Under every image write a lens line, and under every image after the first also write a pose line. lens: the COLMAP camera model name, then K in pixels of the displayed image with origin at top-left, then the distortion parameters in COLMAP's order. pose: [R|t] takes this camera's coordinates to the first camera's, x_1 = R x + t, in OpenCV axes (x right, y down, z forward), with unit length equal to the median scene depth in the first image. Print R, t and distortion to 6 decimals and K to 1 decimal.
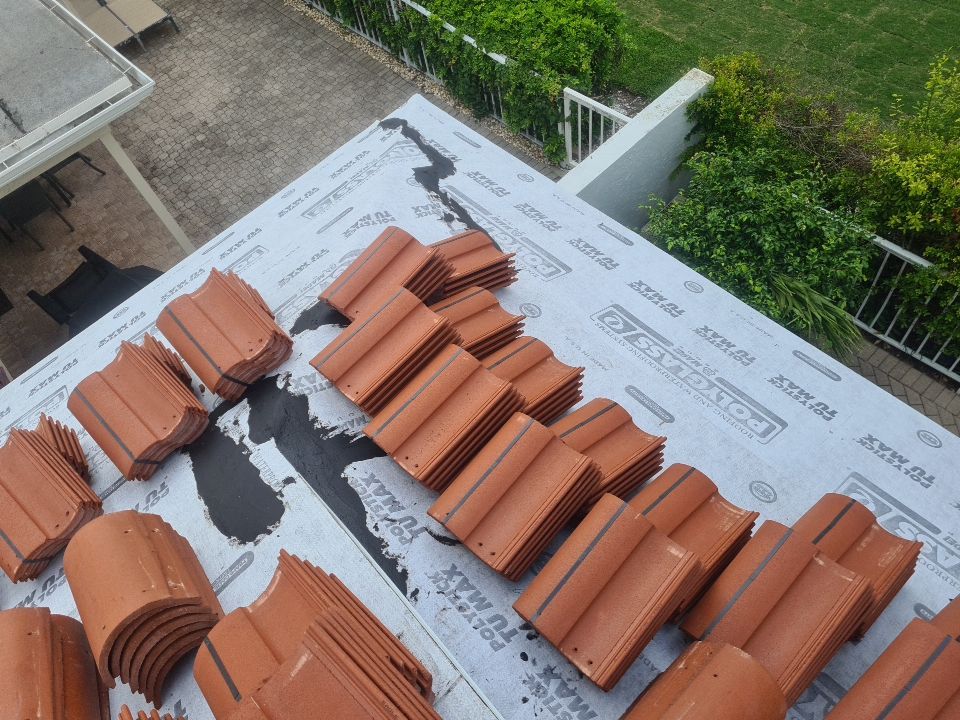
lens RADIAL K [[686.7, 0, 472.9], [0, 686.7, 358.9], [0, 0, 1]] dist [0.046213, -0.031012]
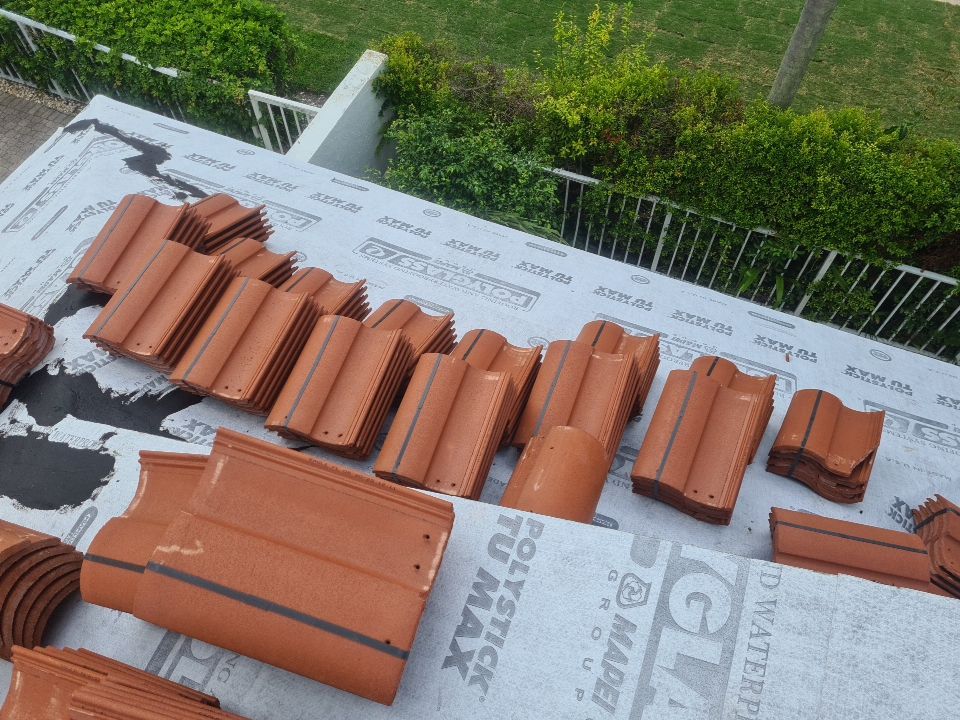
lens RADIAL K [[686.7, 0, 473.7], [0, 686.7, 357.1], [0, 0, 1]] dist [0.046213, -0.031012]
pose [[0.896124, -0.274095, 0.349047, -0.066130], [0.285565, 0.958166, 0.019273, 0.109492], [-0.339727, 0.082404, 0.936907, -0.039198]]
